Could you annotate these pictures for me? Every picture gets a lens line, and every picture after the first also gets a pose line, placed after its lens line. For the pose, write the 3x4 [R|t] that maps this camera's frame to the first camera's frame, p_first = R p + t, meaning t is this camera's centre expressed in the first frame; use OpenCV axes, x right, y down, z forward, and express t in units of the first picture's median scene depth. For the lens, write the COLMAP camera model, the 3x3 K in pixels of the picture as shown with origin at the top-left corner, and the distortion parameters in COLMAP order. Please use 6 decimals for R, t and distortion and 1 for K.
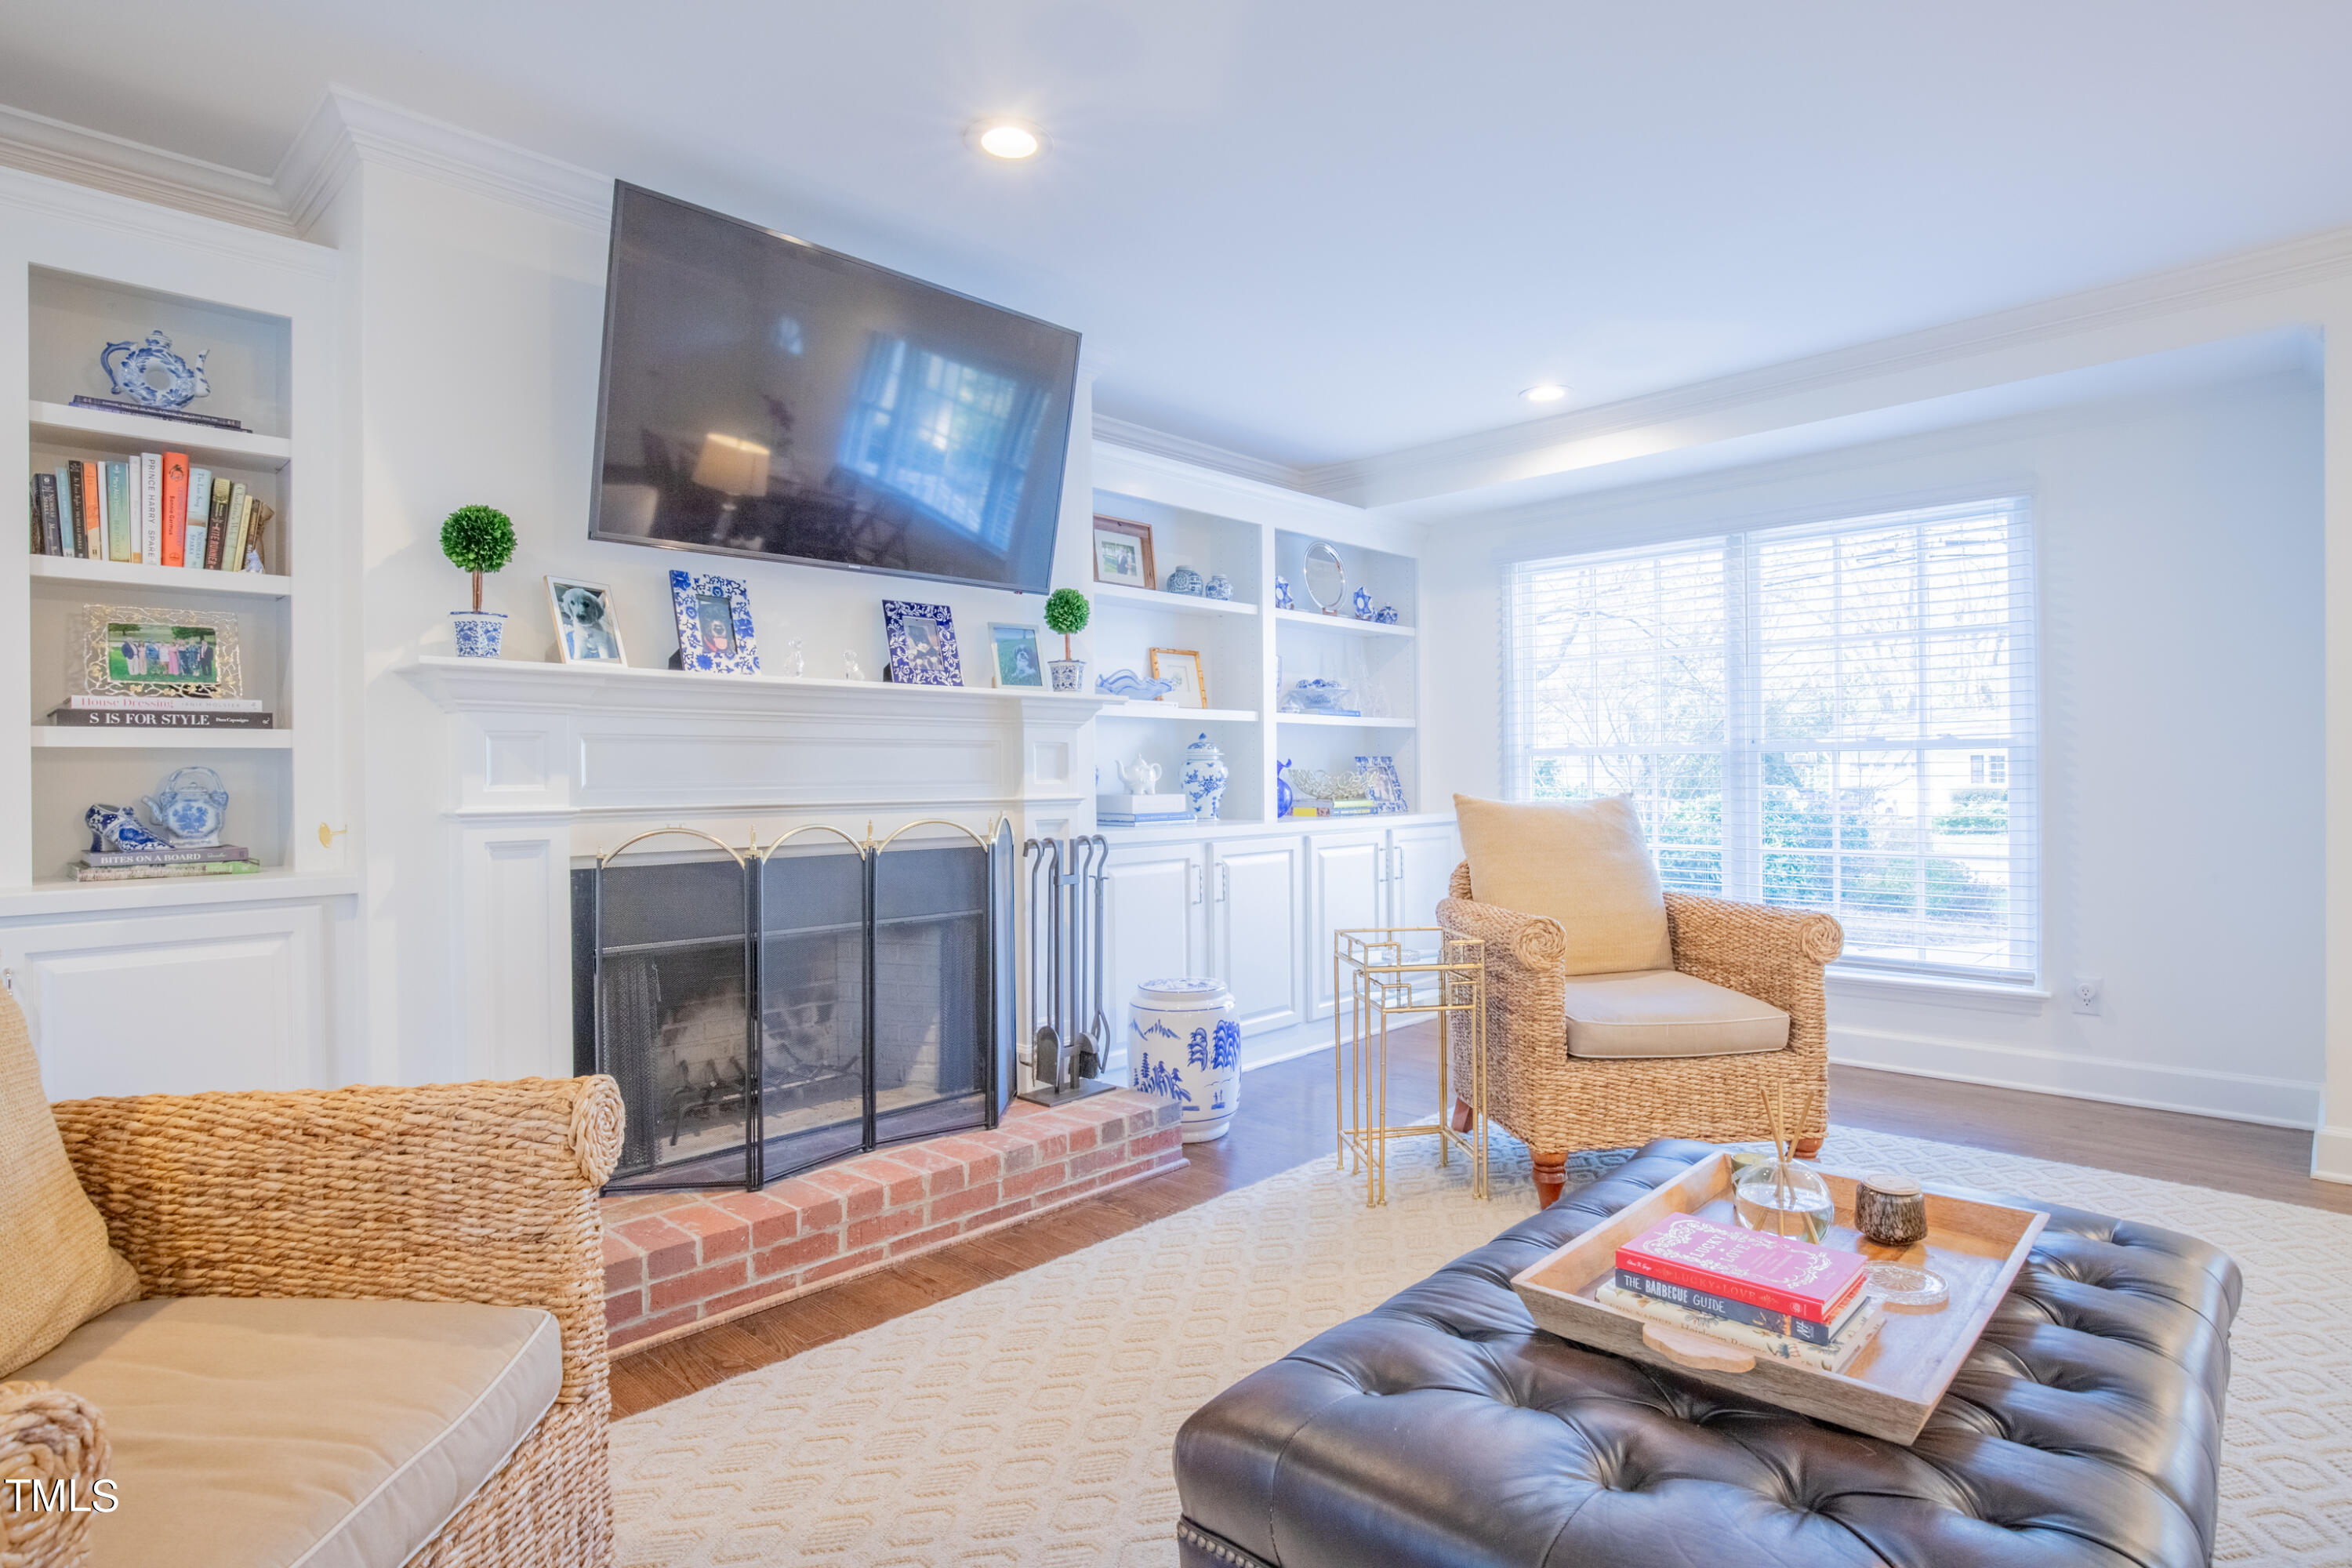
lens RADIAL K [[1227.7, 0, 1180.9], [0, 1227.7, 772.4], [0, 0, 1]] dist [-0.009486, 0.000690]
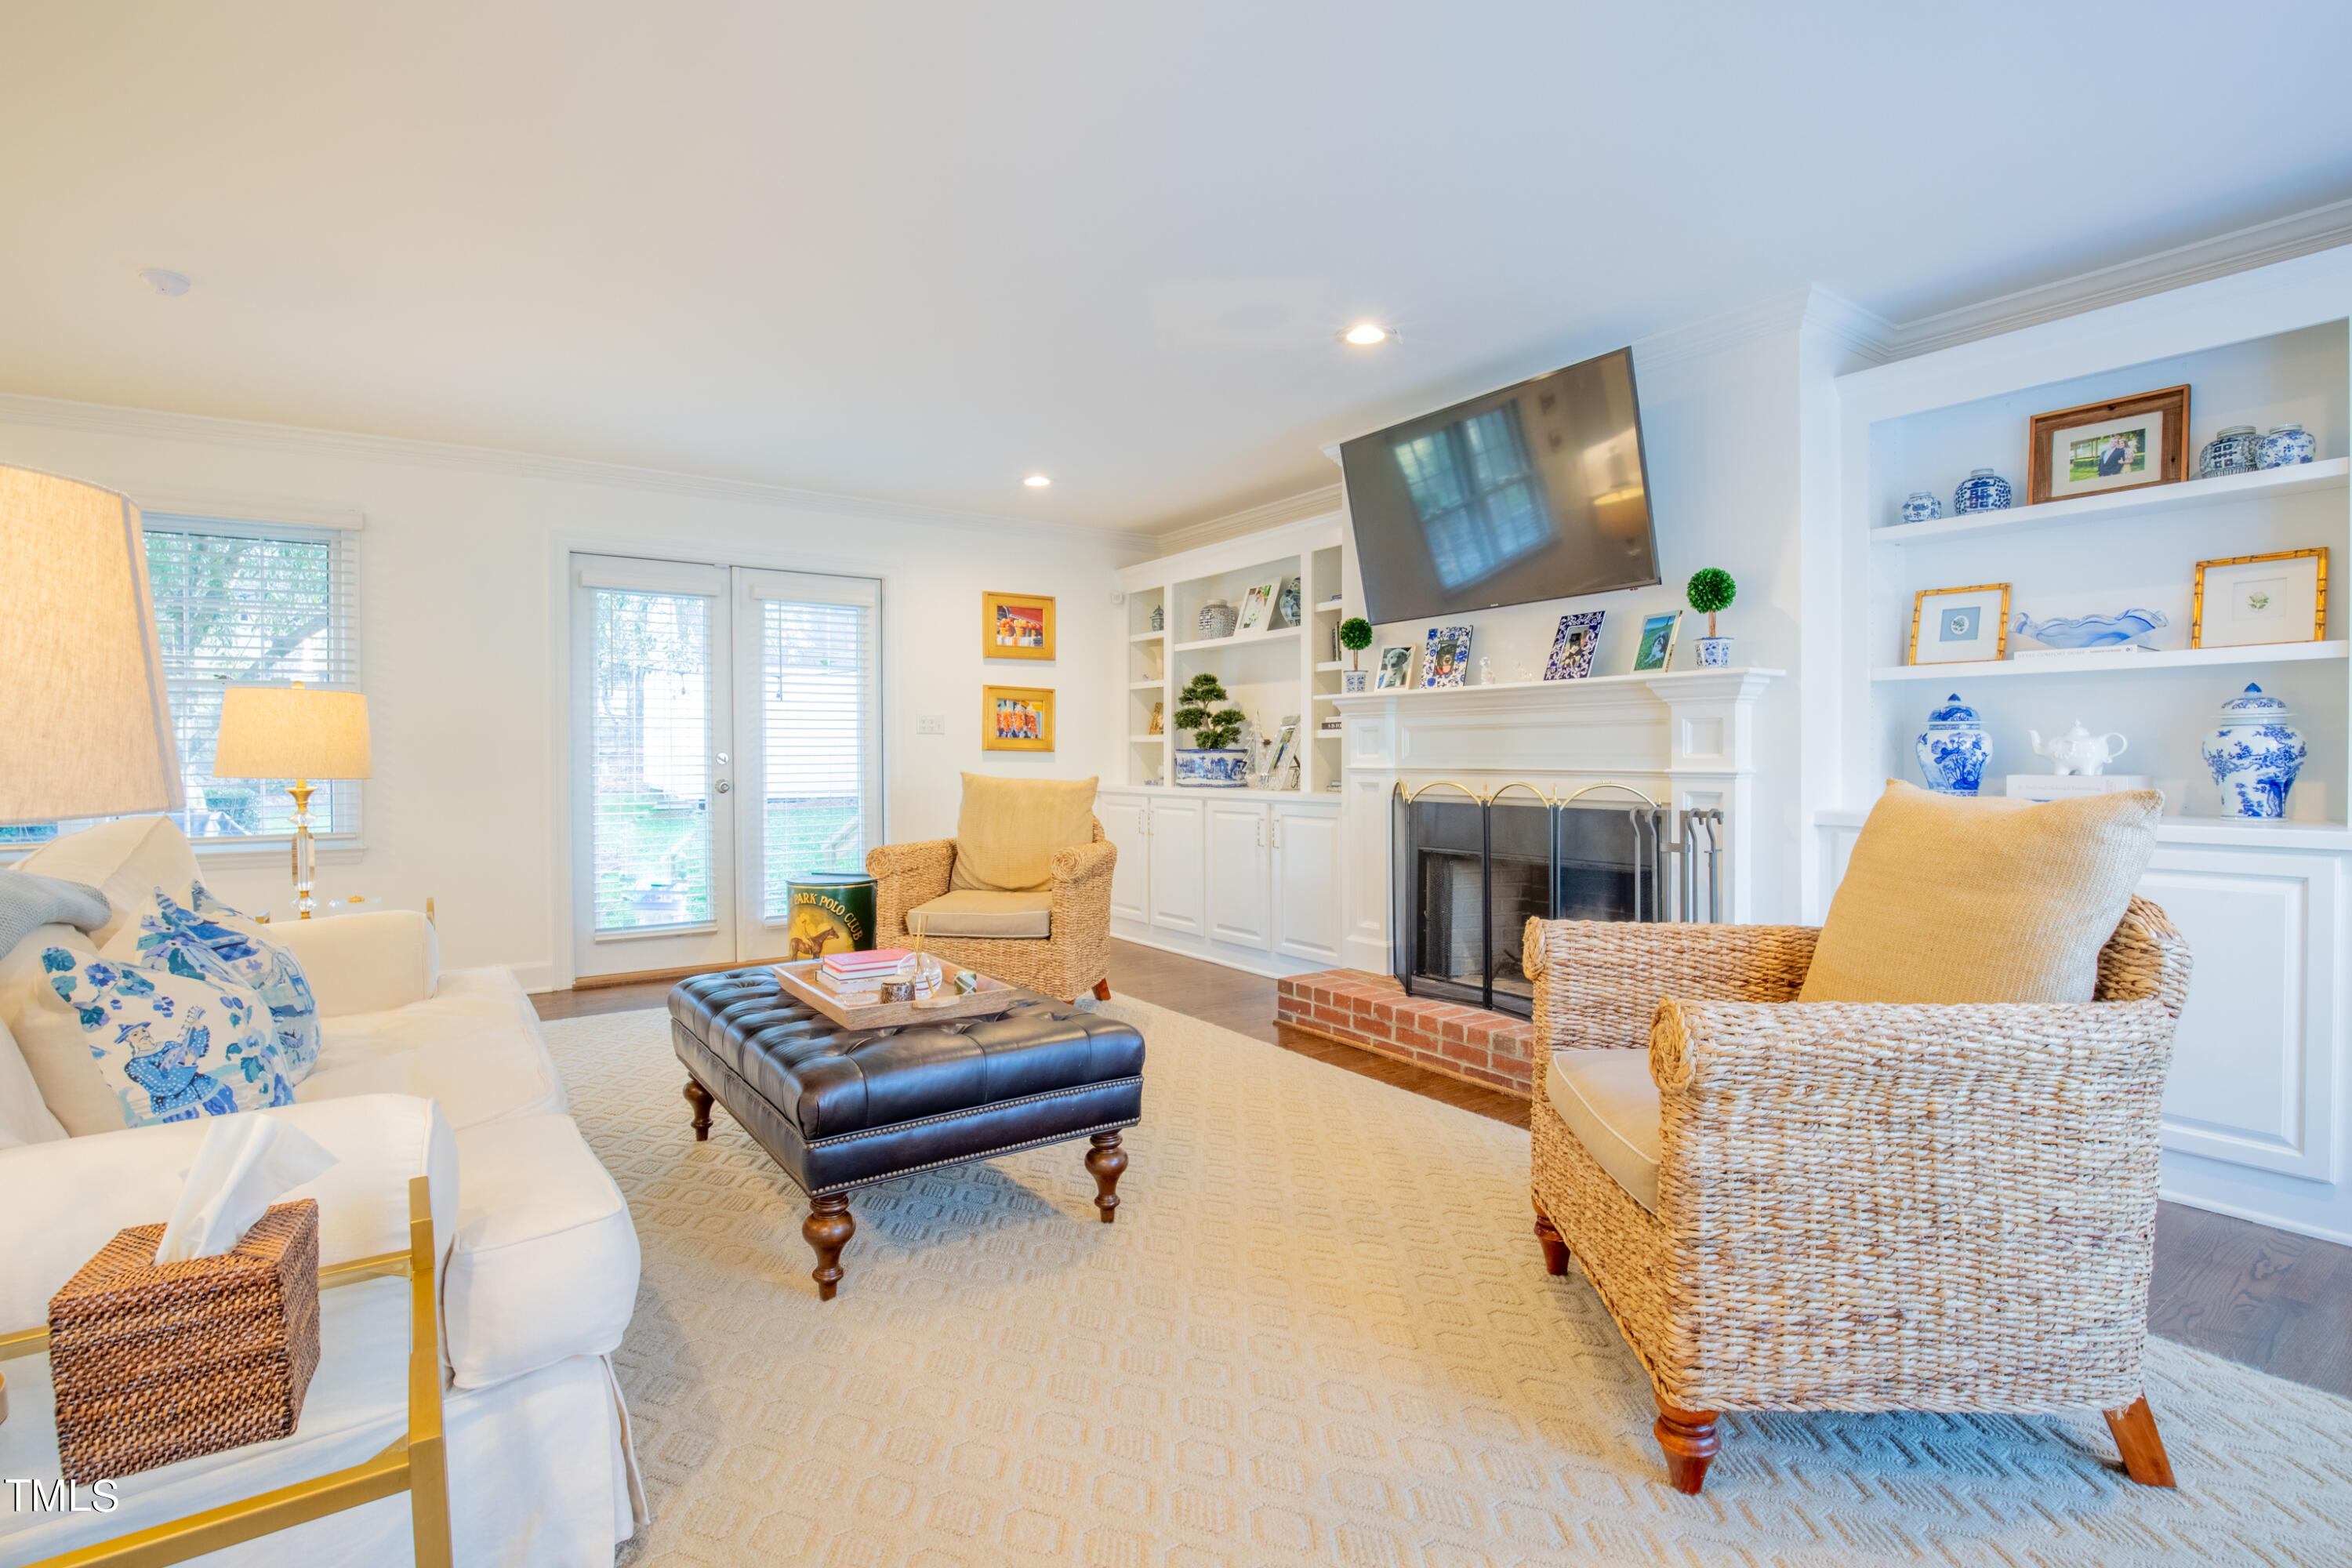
lens RADIAL K [[1097.4, 0, 1186.8], [0, 1097.4, 770.5], [0, 0, 1]] dist [-0.024977, 0.000068]
pose [[-0.190986, 0.020602, -0.981376, 1.083743], [0.005518, 0.999786, 0.019915, -0.000924], [0.981577, -0.001612, -0.191059, 0.905021]]
